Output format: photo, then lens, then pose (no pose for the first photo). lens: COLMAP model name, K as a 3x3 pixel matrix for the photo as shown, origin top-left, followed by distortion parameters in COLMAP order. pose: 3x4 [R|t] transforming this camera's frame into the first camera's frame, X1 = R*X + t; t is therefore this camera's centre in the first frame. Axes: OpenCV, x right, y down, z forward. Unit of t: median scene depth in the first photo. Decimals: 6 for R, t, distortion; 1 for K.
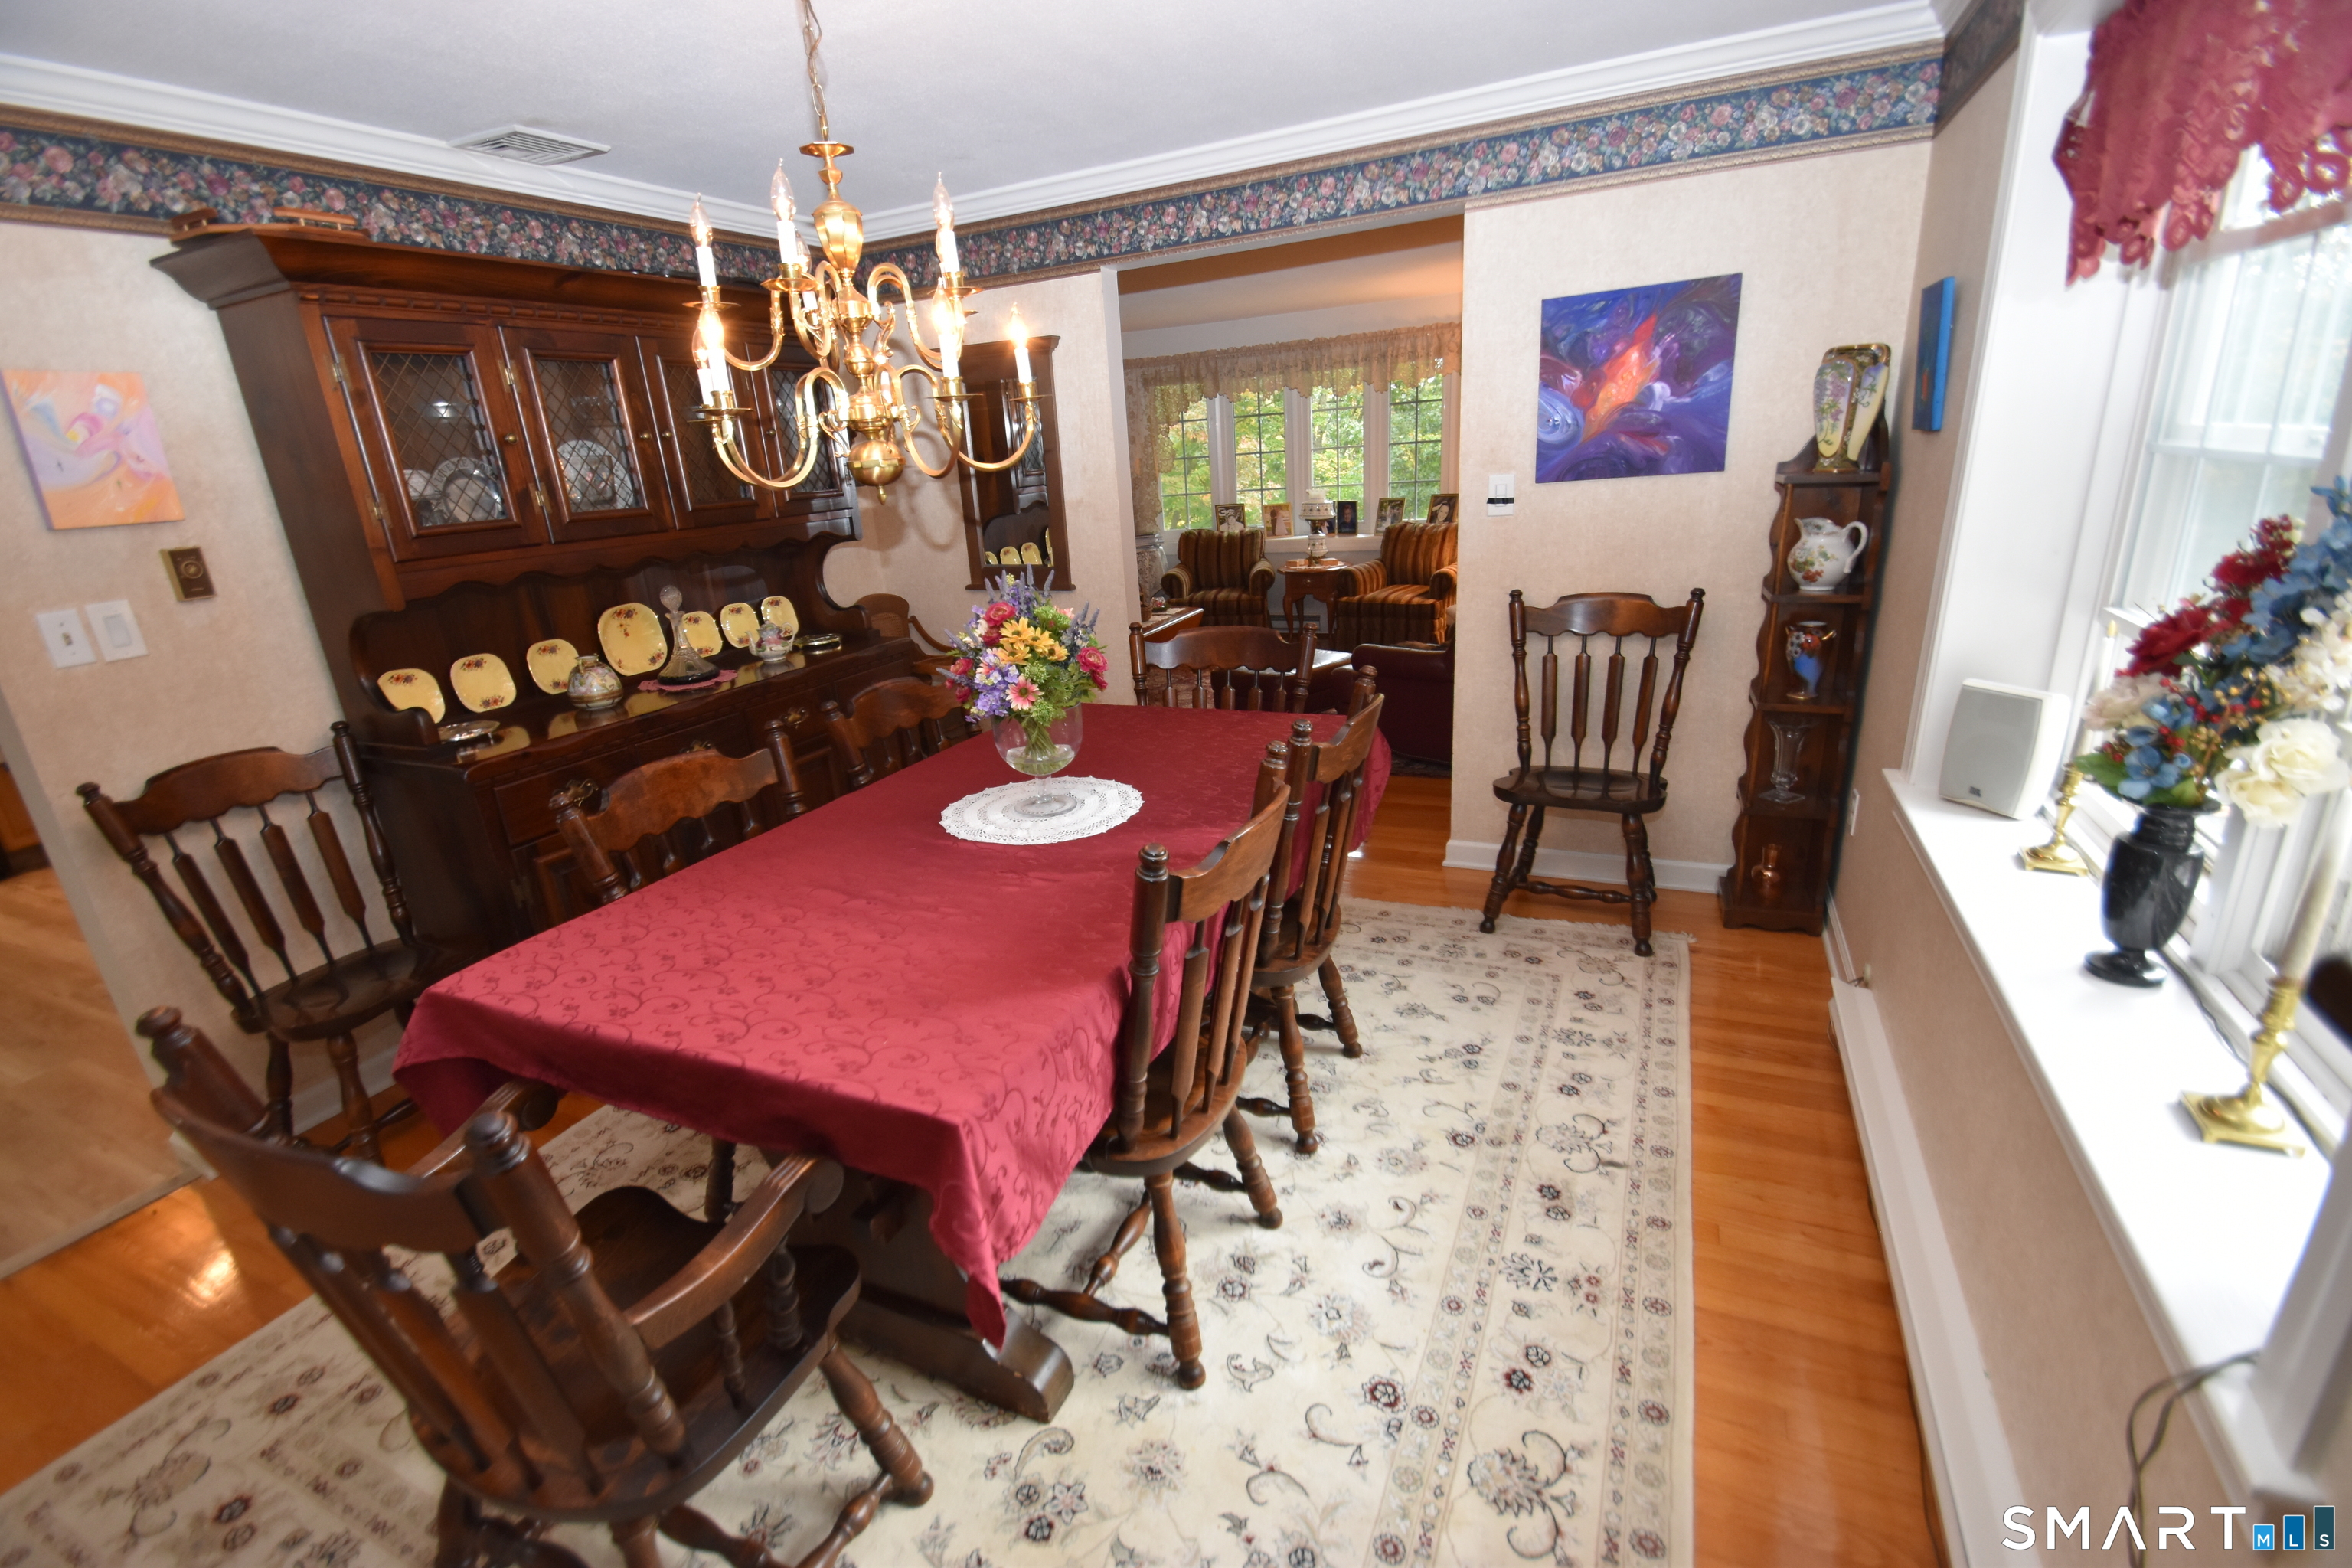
lens RADIAL K [[1039.5, 0, 1180.9], [0, 1039.5, 794.1], [0, 0, 1]] dist [-0.014328, -0.001305]
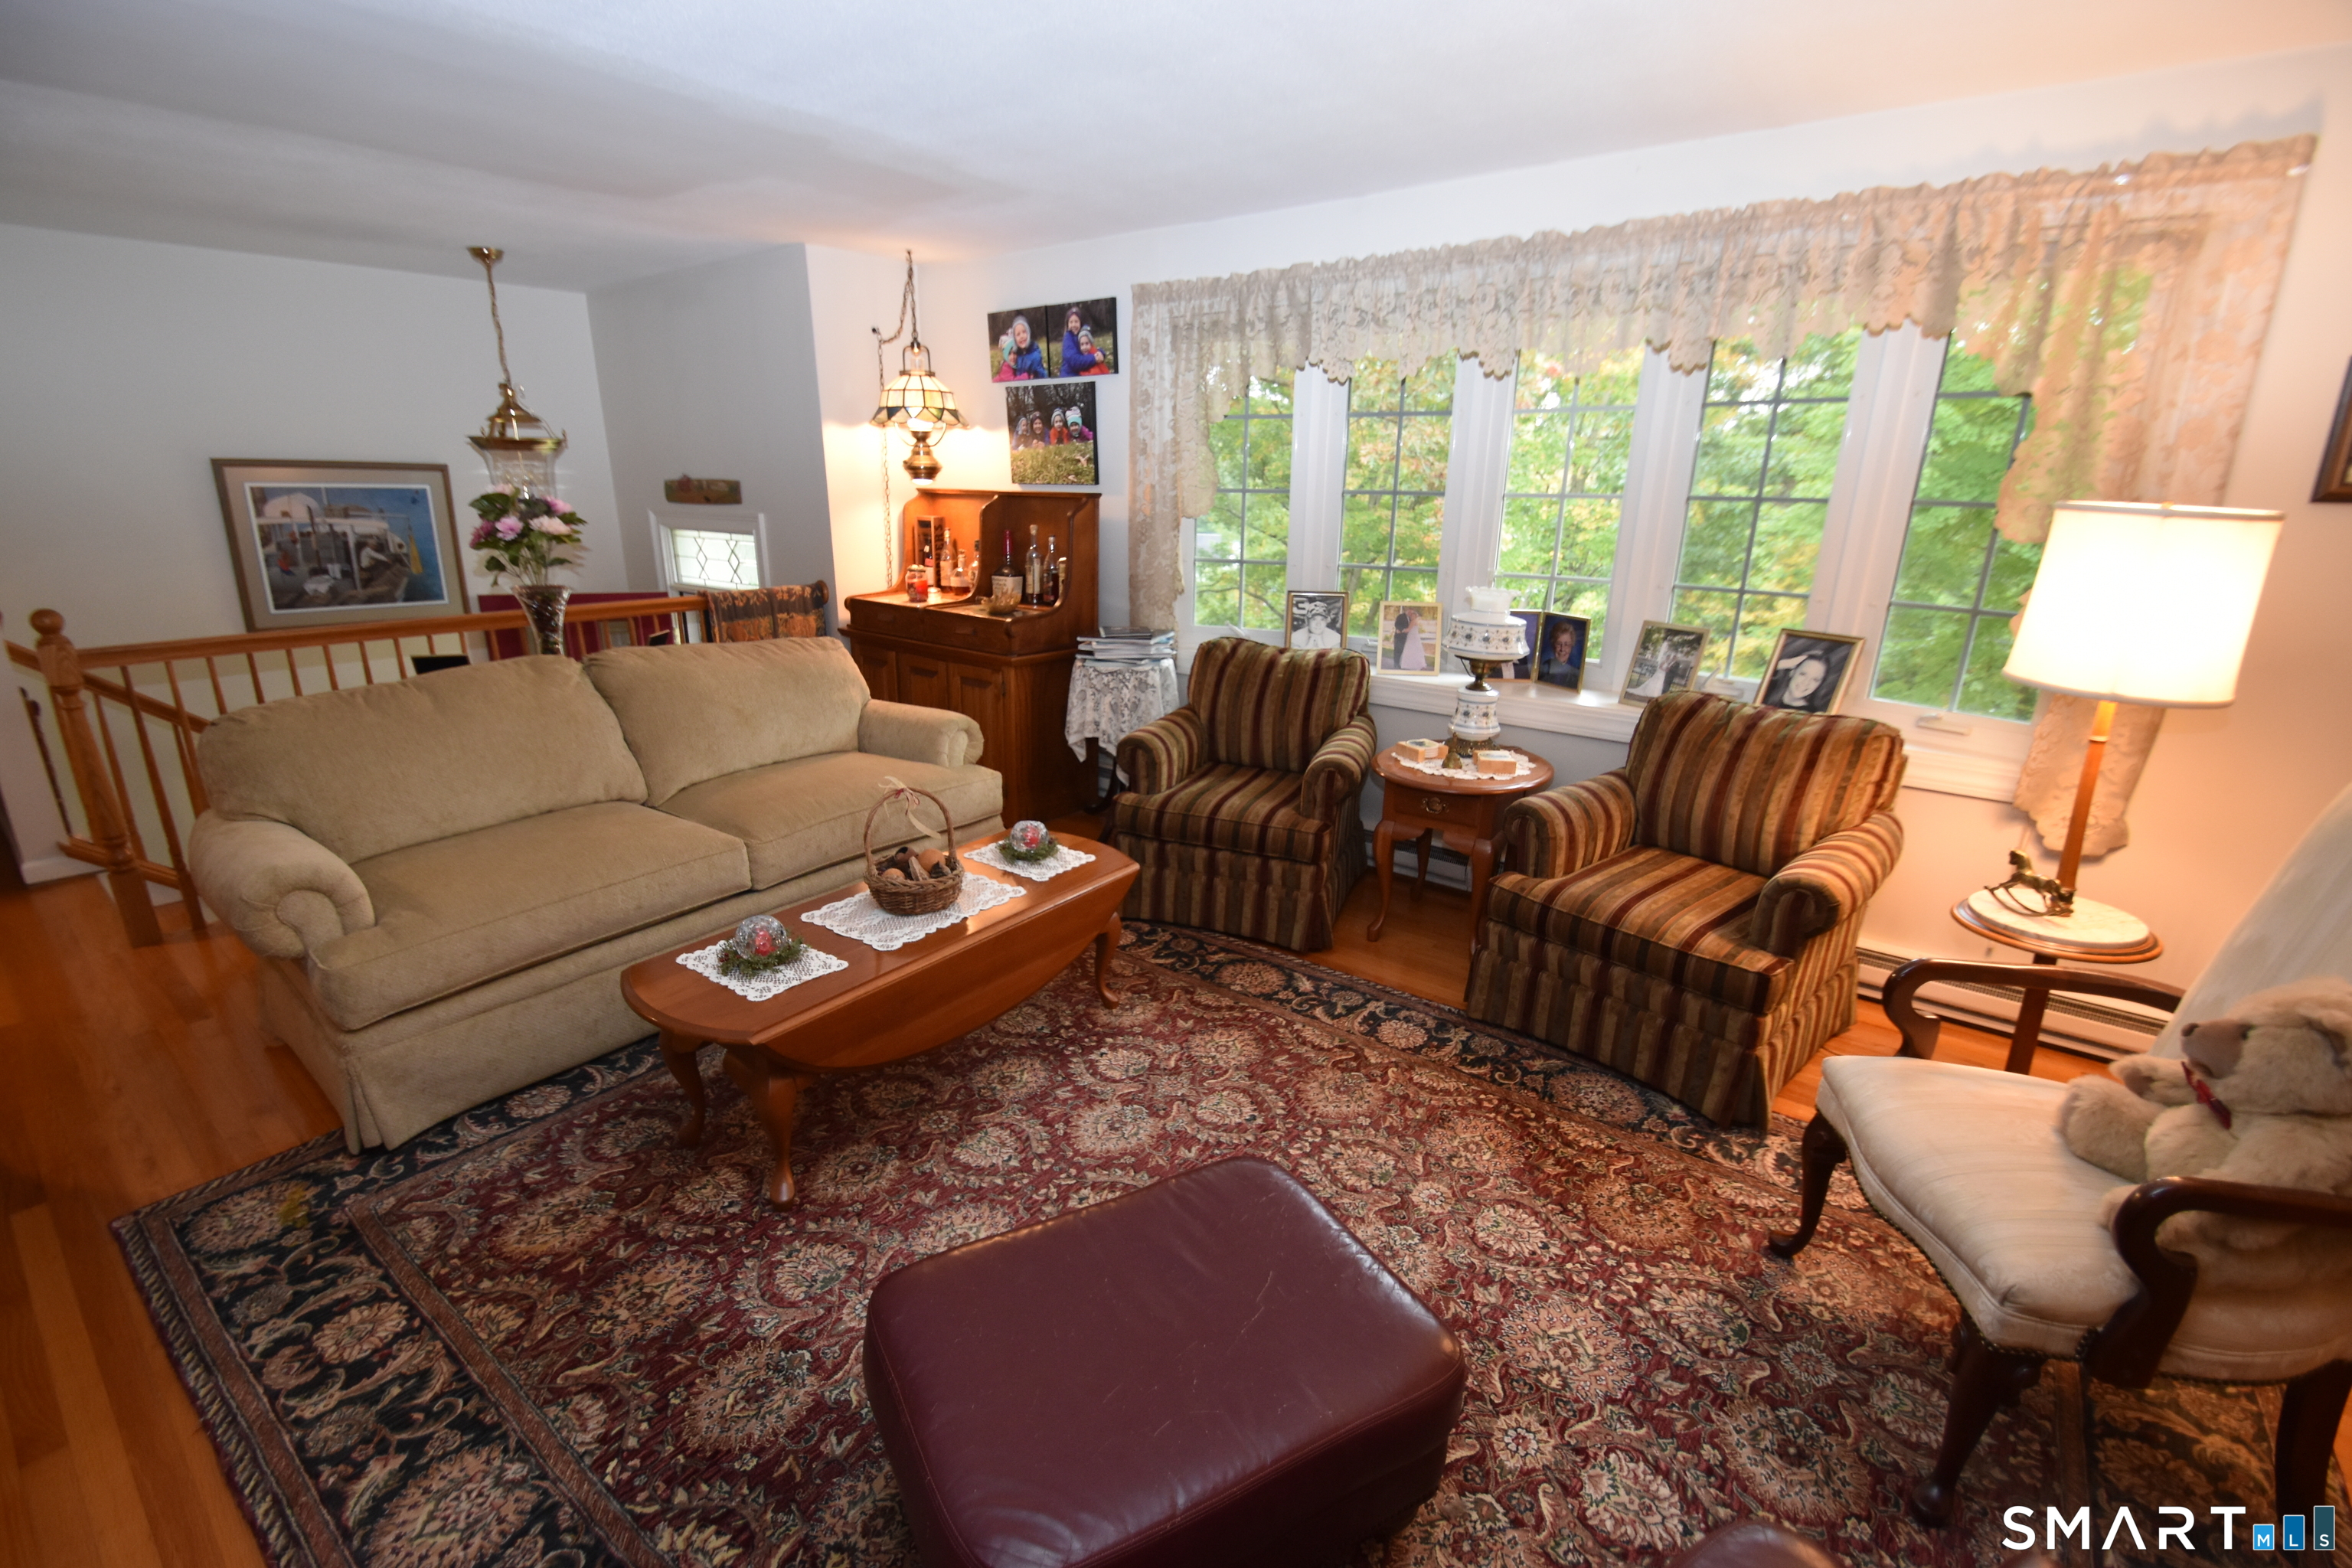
lens RADIAL K [[1039.5, 0, 1160.1], [0, 1039.5, 797.7], [0, 0, 1]] dist [-0.014328, -0.001305]
pose [[0.965614, 0.144656, -0.216020, 0.101760], [-0.148018, 0.988985, 0.000624, -0.184953], [0.213731, 0.031372, 0.976389, 0.546062]]
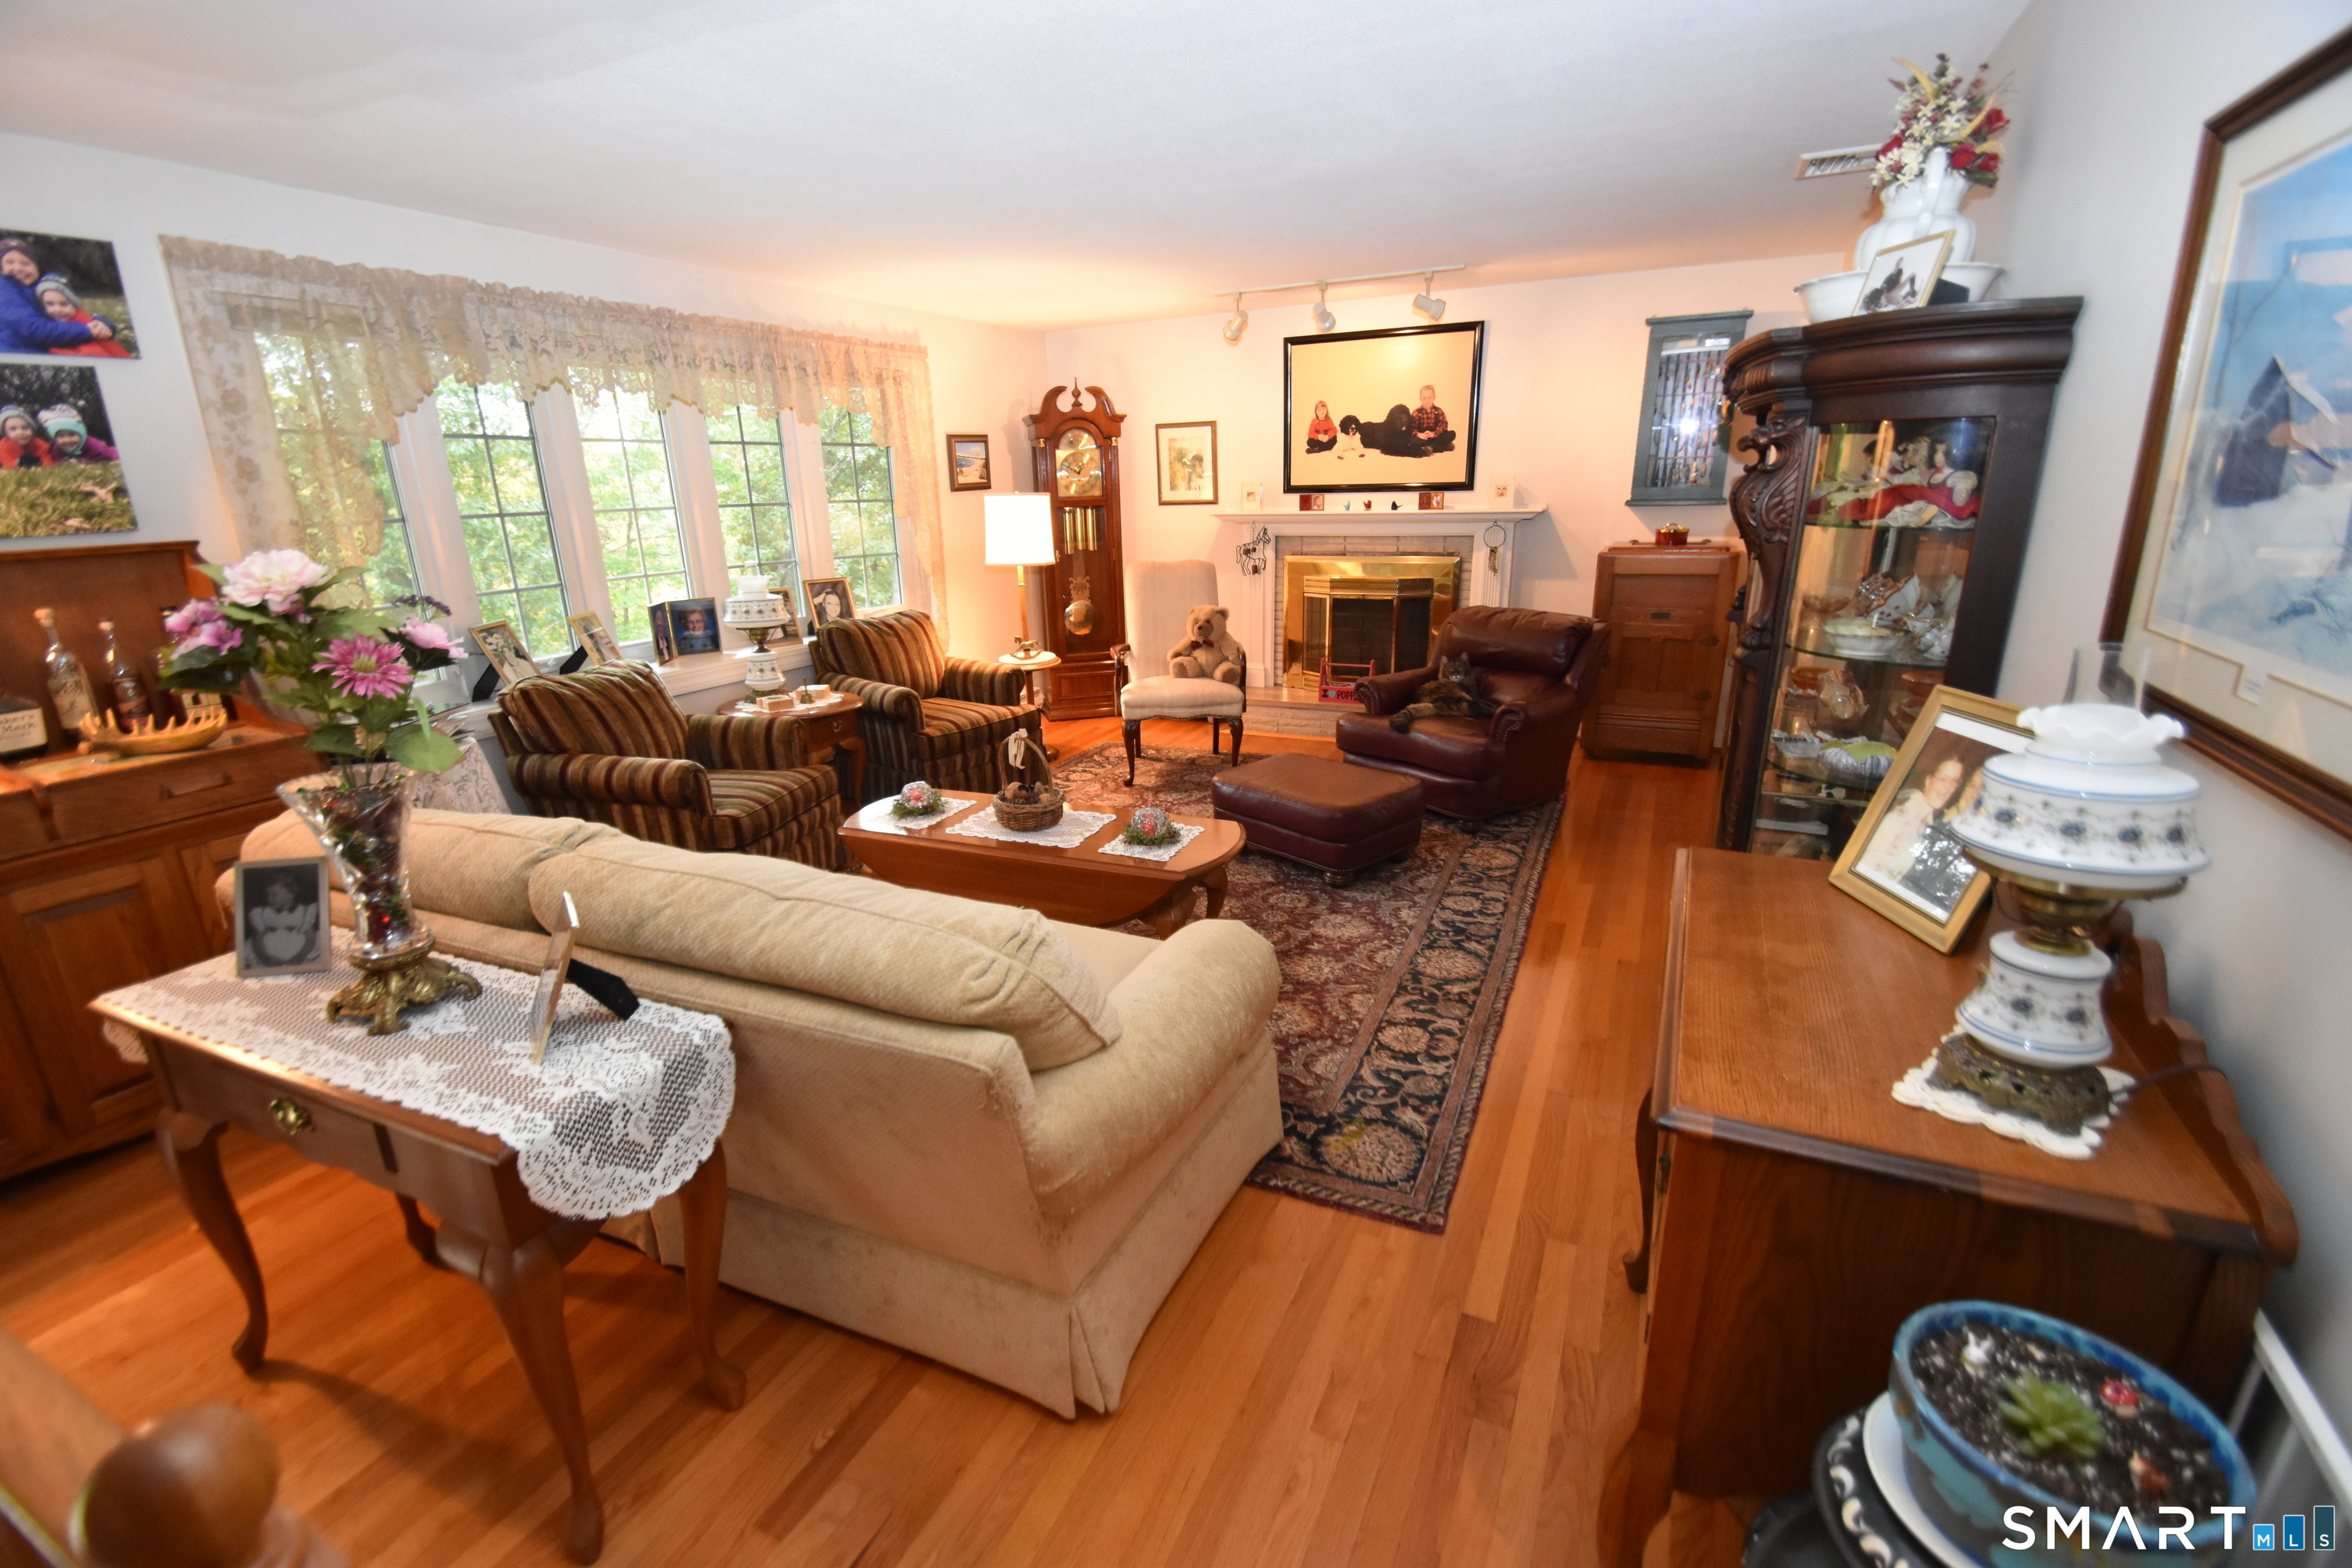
lens RADIAL K [[1039.5, 0, 1179.4], [0, 1039.5, 787.2], [0, 0, 1]] dist [-0.014328, -0.001305]
pose [[0.014921, -0.217360, 0.975978, -0.428305], [0.346644, 0.916676, 0.198853, -0.213473], [-0.937878, 0.335349, 0.089024, 0.747880]]
